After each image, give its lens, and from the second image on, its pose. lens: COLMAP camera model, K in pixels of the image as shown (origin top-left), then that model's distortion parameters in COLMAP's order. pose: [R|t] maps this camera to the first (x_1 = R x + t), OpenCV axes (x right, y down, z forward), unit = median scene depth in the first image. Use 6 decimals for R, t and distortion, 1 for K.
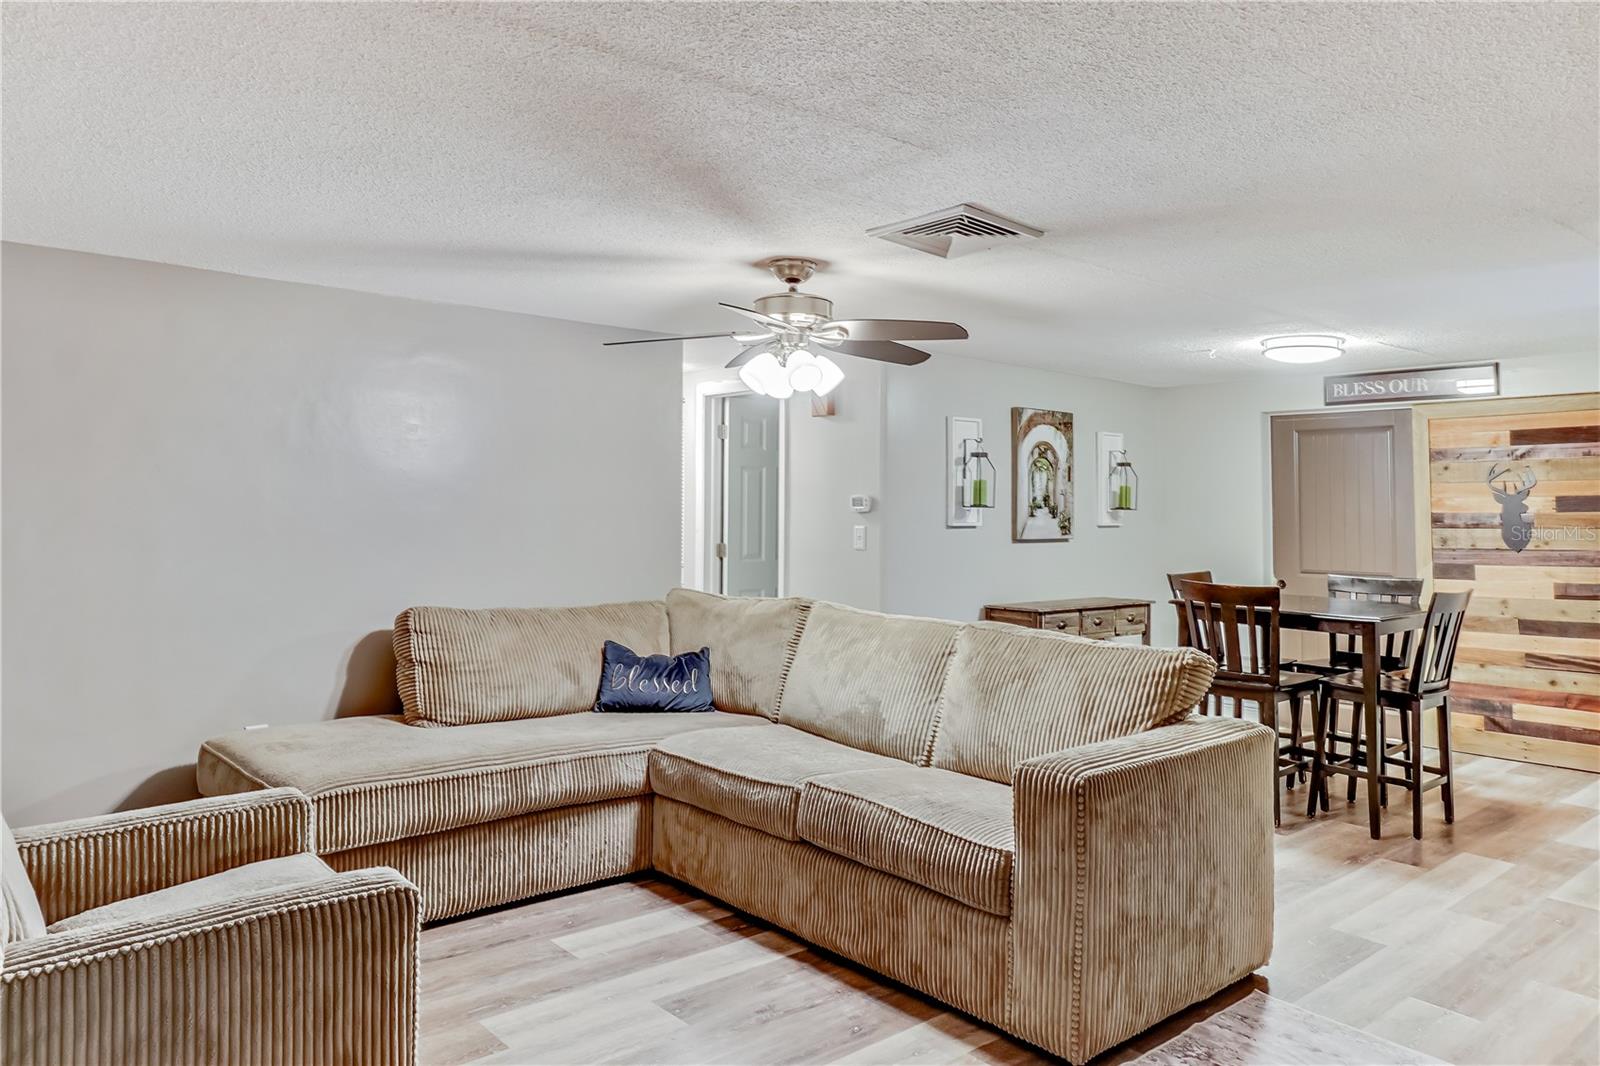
lens RADIAL K [[1130.2, 0, 801.9], [0, 1130.2, 454.0], [0, 0, 1]] dist [-0.036181, 0.047764]
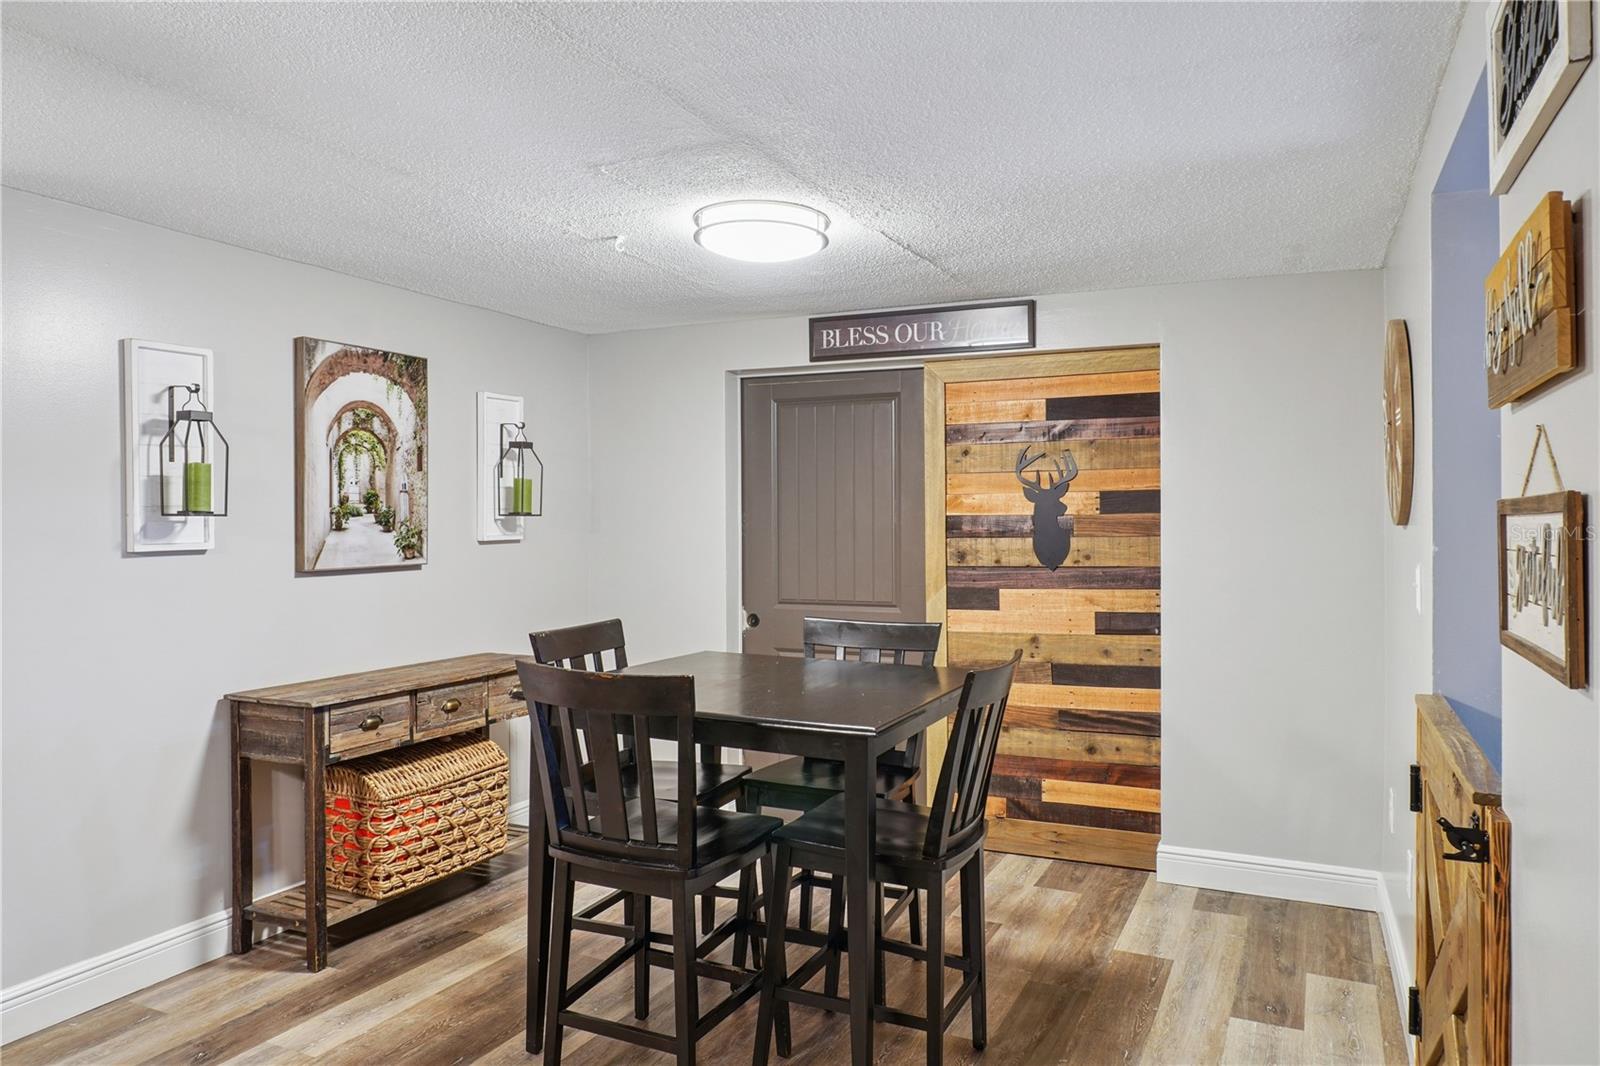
lens RADIAL K [[1080.9, 0, 811.1], [0, 1080.9, 516.2], [0, 0, 1]] dist [-0.028893, 0.002949]
pose [[0.917588, -0.012510, 0.397335, 0.217694], [-0.008660, 0.998638, 0.051442, 0.018803], [-0.397437, -0.050644, 0.916231, 0.420083]]
